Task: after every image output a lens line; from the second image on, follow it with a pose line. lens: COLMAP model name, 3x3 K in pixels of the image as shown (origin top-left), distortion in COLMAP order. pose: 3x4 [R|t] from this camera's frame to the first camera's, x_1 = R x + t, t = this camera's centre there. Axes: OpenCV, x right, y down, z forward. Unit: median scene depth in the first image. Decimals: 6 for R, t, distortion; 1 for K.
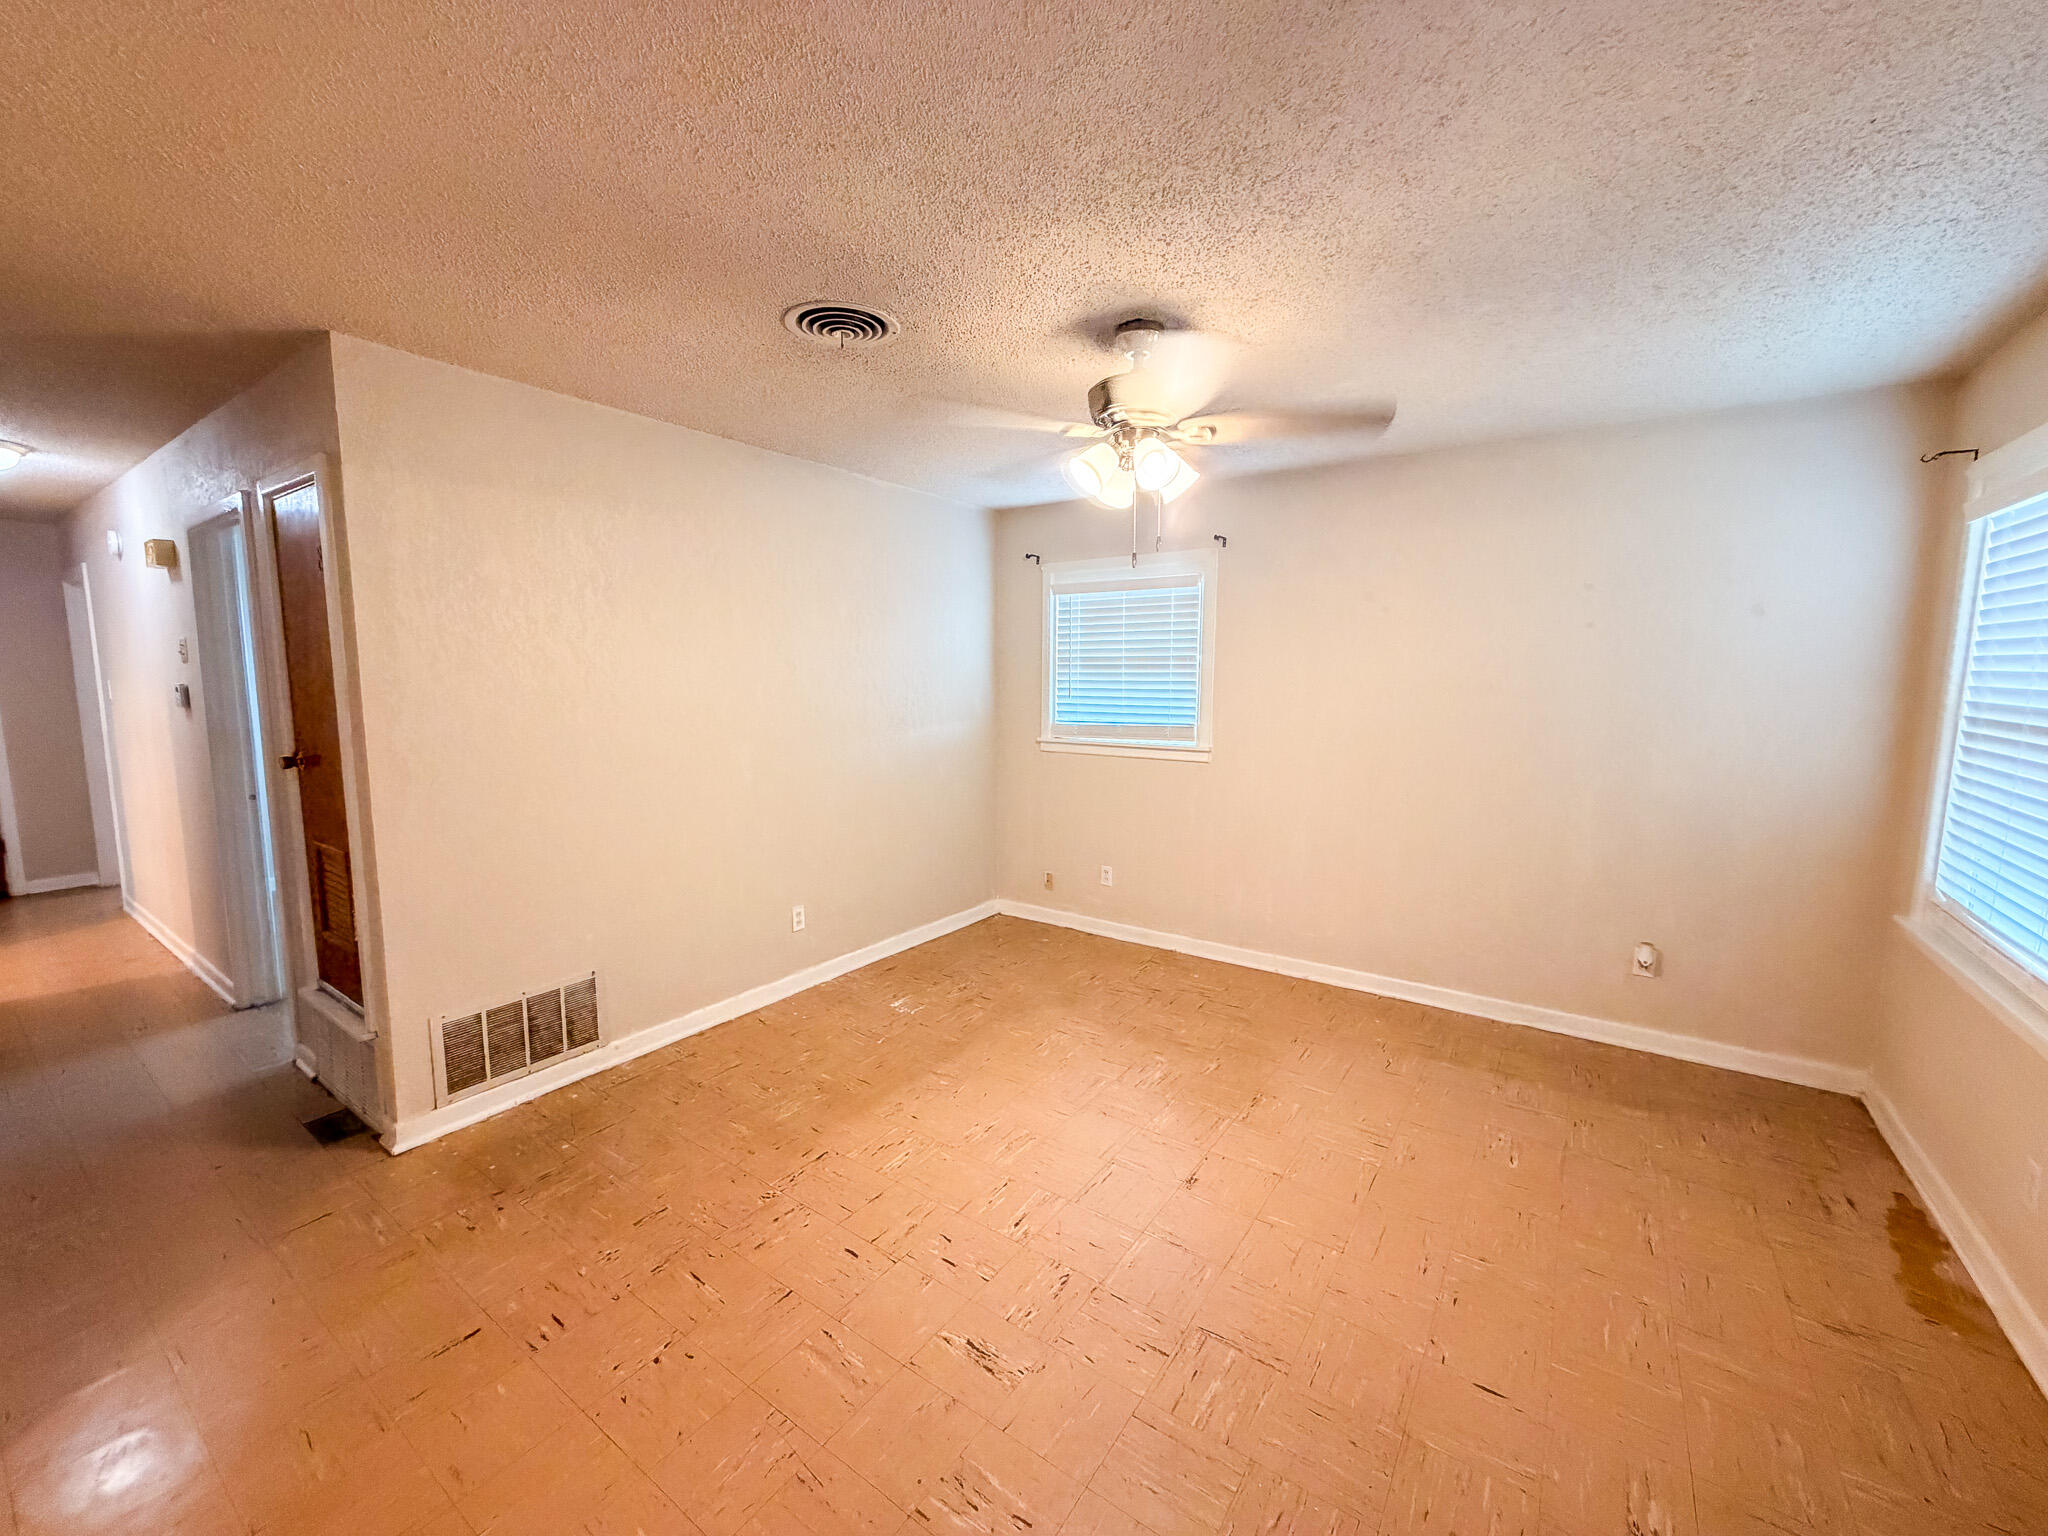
lens RADIAL K [[819.3, 0, 1021.3], [0, 819.3, 762.3], [0, 0, 1]] dist [-0.001011, -0.000061]
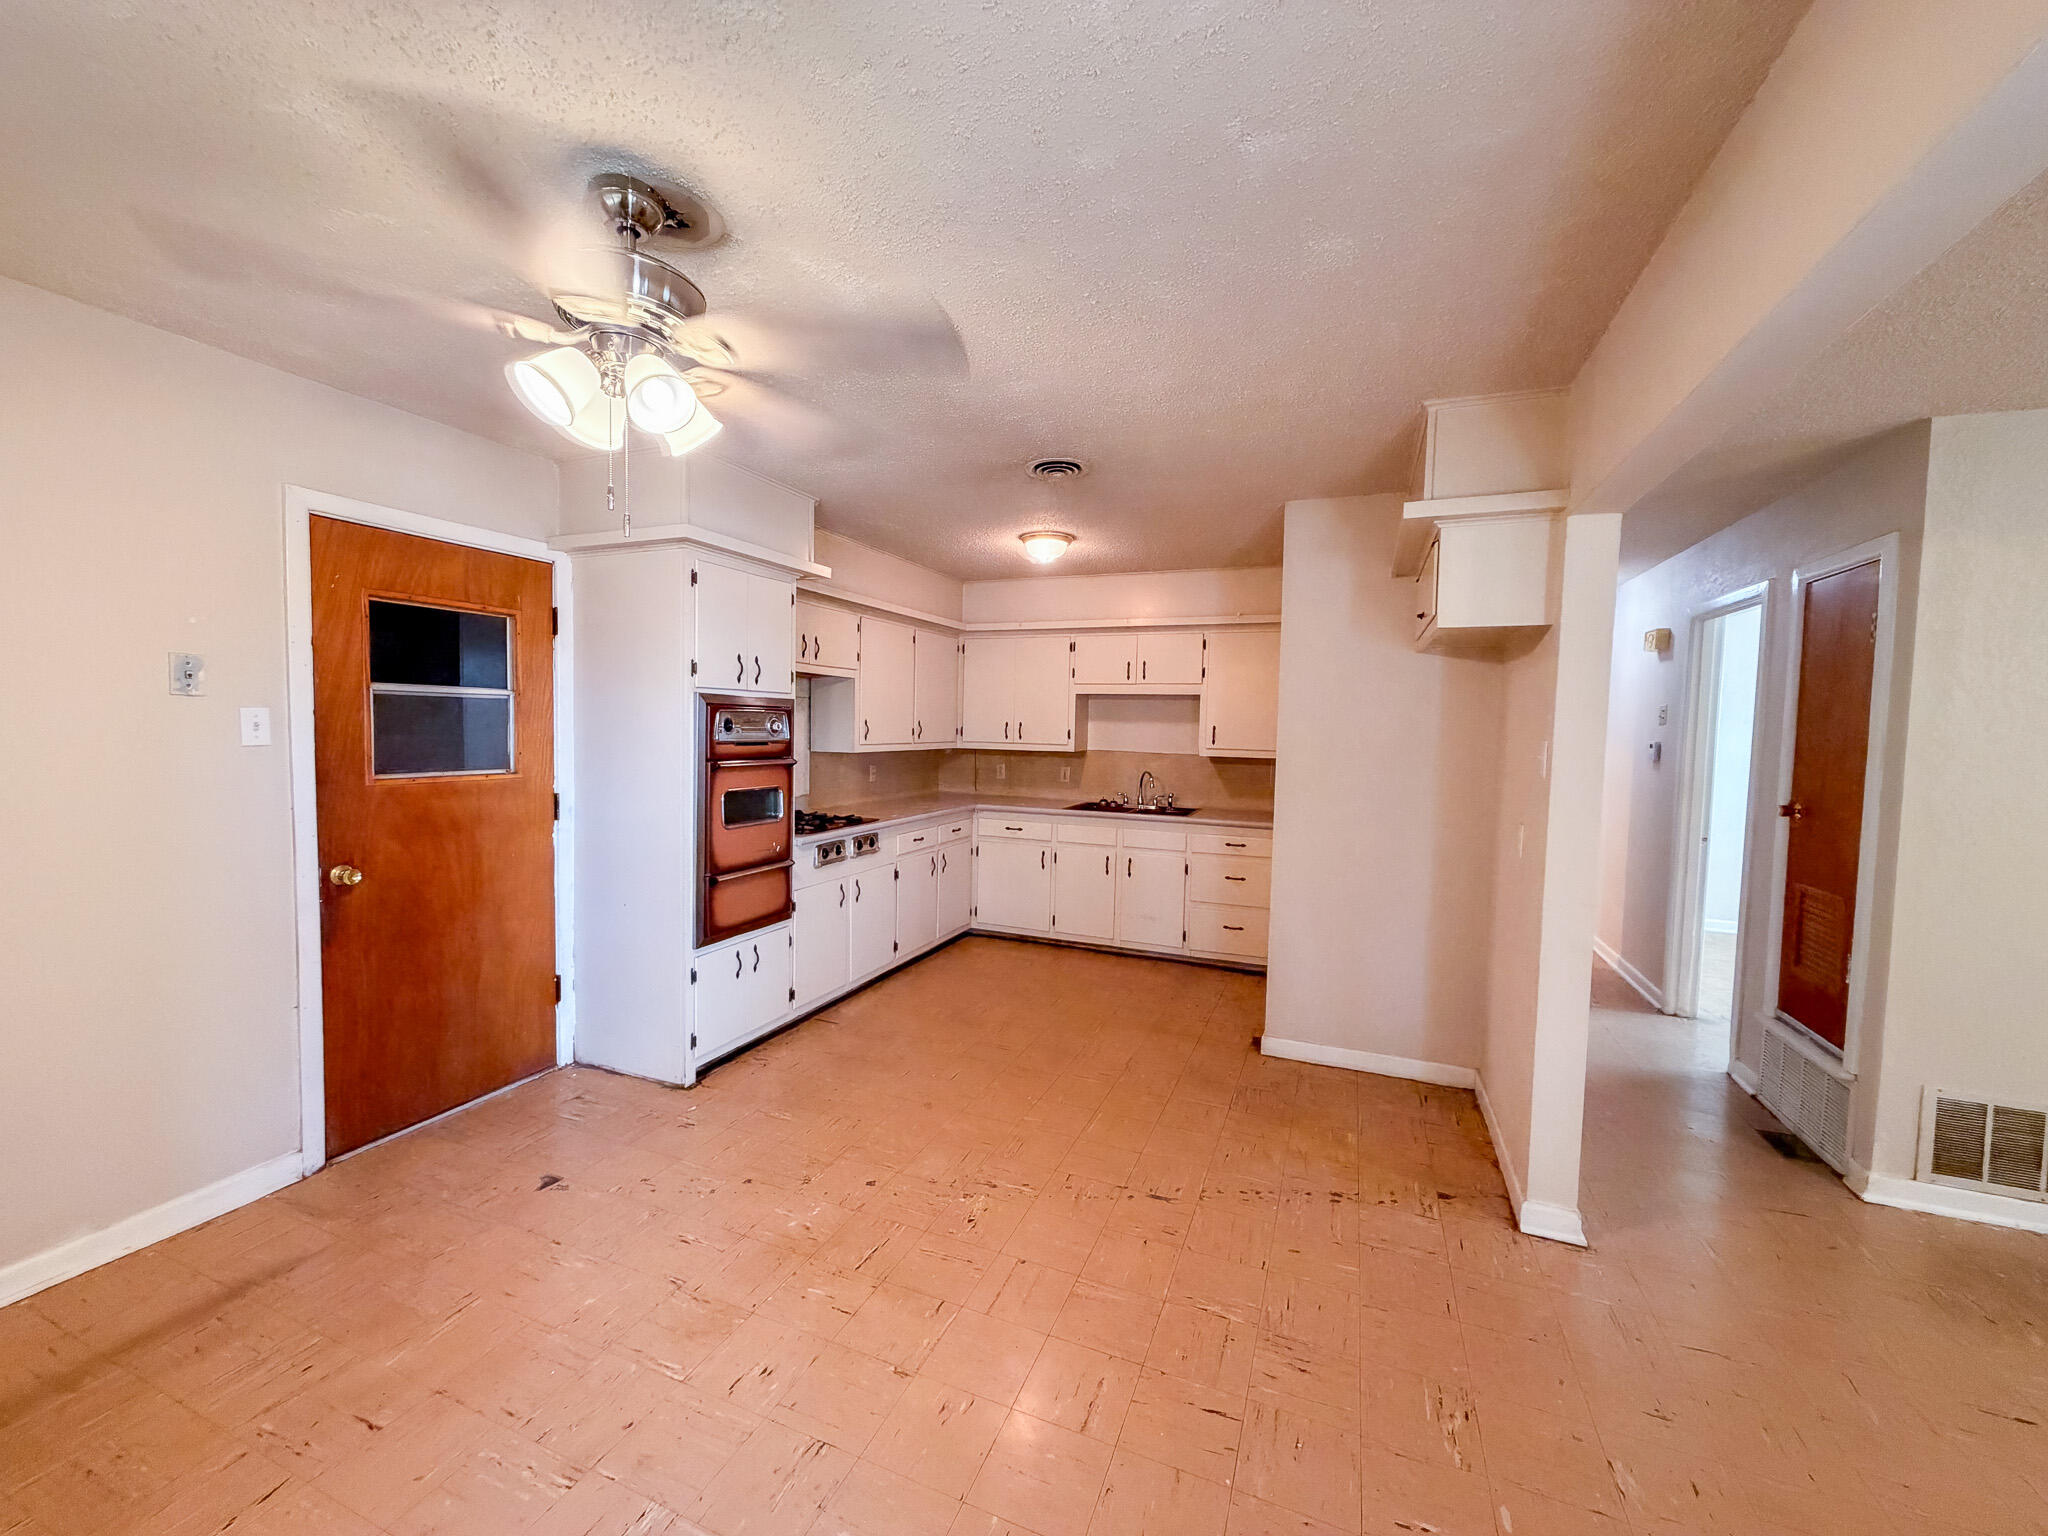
lens RADIAL K [[819.3, 0, 1024.5], [0, 819.3, 762.0], [0, 0, 1]] dist [-0.001011, -0.000061]
pose [[0.231962, 0.054207, -0.971213, -0.043562], [-0.141265, 0.989738, 0.021502, 0.058844], [0.962413, 0.132210, 0.237239, -0.295908]]
